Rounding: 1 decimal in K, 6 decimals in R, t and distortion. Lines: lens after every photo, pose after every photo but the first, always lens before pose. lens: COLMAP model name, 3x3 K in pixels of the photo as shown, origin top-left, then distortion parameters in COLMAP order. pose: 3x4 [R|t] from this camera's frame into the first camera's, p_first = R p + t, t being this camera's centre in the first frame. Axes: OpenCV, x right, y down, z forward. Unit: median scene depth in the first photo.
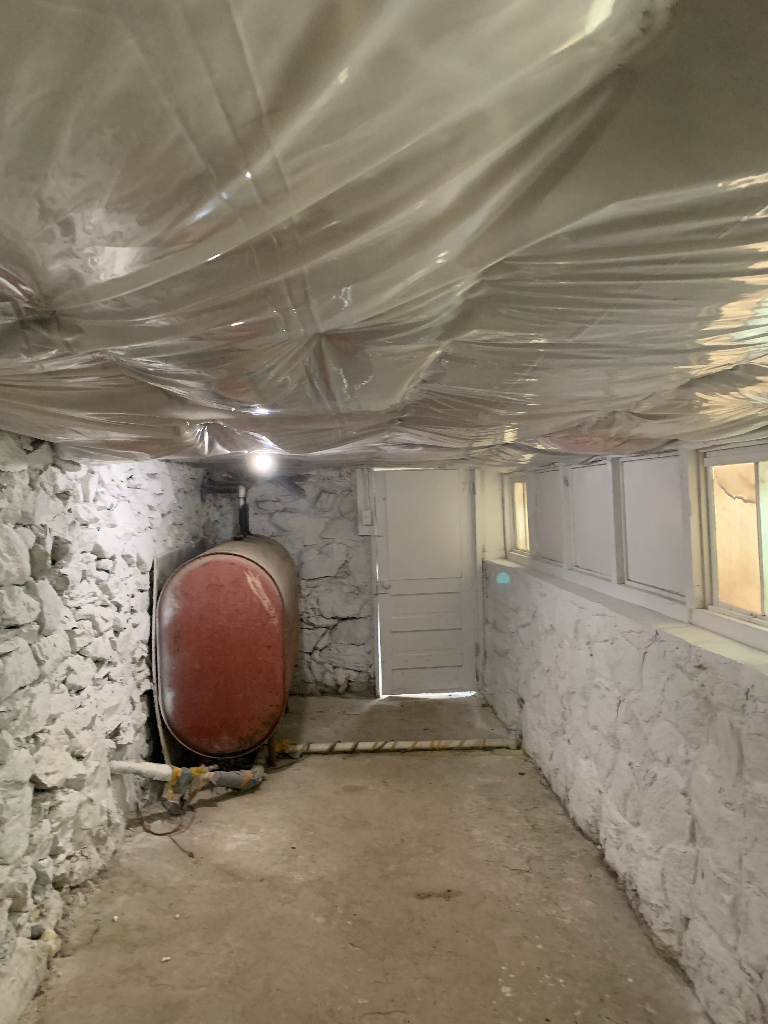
lens RADIAL K [[786.4, 0, 377.7], [0, 786.4, 513.9], [0, 0, 1]] dist [0.011790, -0.002271]
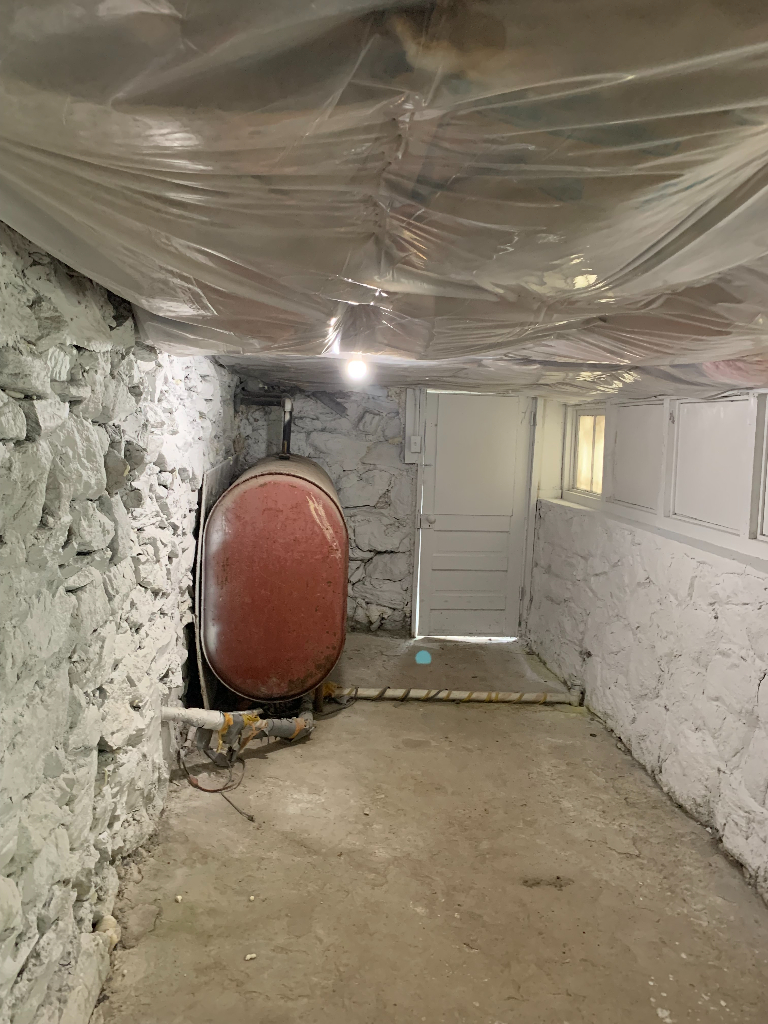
lens RADIAL K [[786.4, 0, 389.7], [0, 786.4, 507.0], [0, 0, 1]] dist [0.011790, -0.002271]
pose [[0.996694, 0.063638, 0.050514, -0.137701], [-0.067593, 0.994429, 0.080880, 0.009735], [-0.045086, -0.084027, 0.995443, 0.143918]]
